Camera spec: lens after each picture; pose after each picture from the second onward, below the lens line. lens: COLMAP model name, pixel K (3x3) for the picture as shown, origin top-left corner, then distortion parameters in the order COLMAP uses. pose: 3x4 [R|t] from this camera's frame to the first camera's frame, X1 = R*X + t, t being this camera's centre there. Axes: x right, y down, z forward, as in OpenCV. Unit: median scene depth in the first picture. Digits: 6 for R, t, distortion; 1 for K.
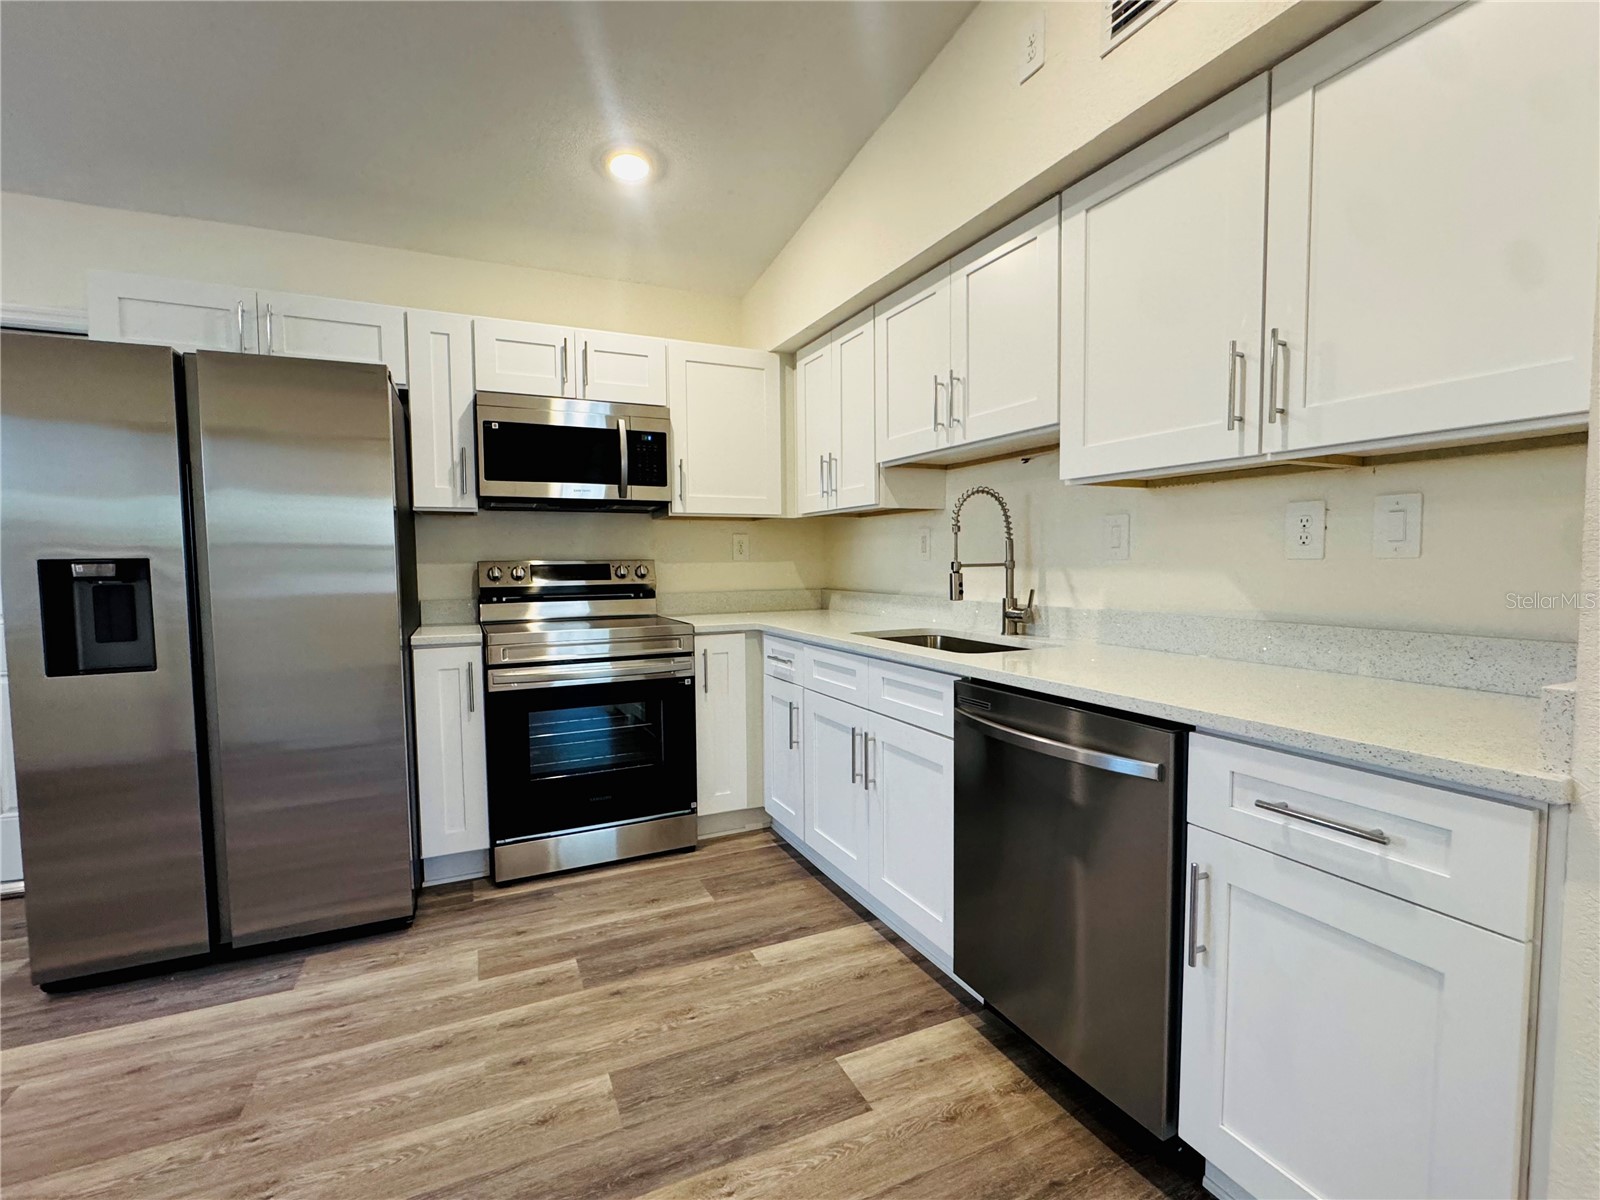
lens RADIAL K [[728.9, 0, 800.0], [0, 728.9, 600.0], [0, 0, 1]] dist [-0.001940, -0.000331]
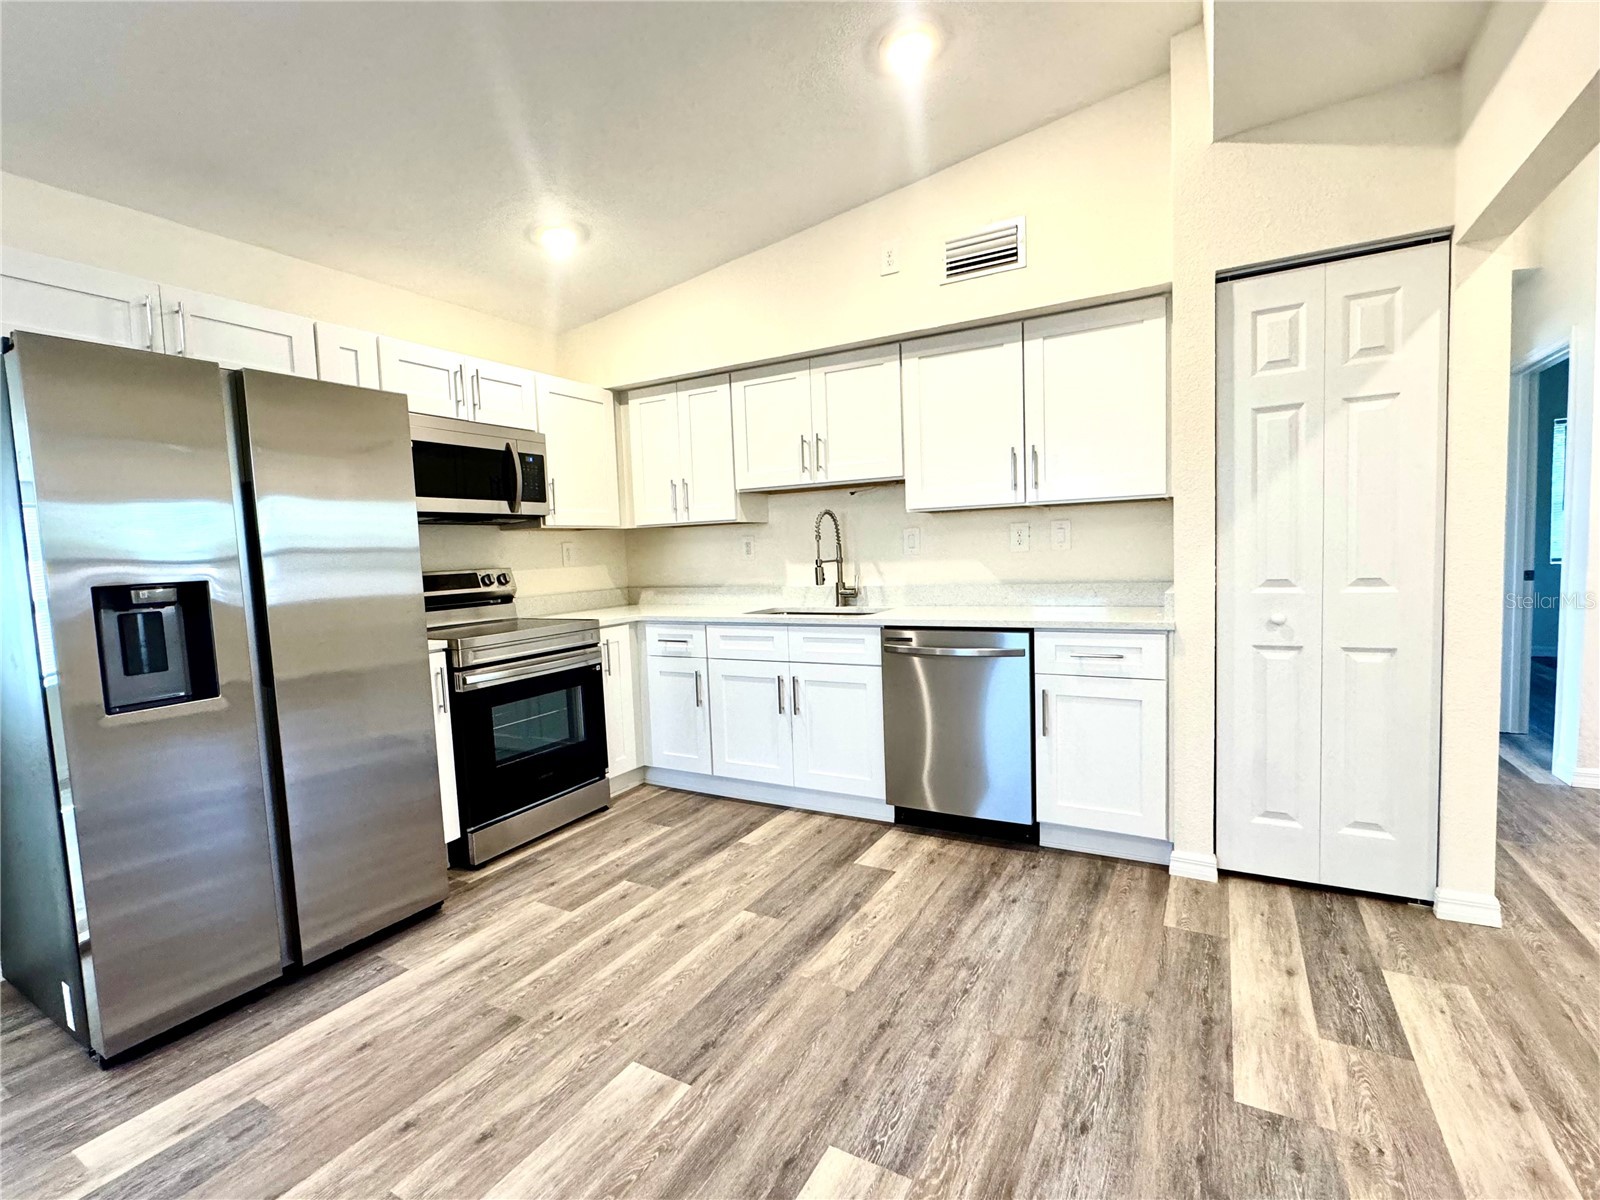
lens RADIAL K [[728.9, 0, 800.0], [0, 728.9, 600.0], [0, 0, 1]] dist [-0.001940, -0.000331]
pose [[0.813354, -0.062869, 0.578362, -0.708954], [0.063549, 0.997796, 0.019092, -0.000358], [-0.578288, 0.021226, 0.815557, -0.207584]]
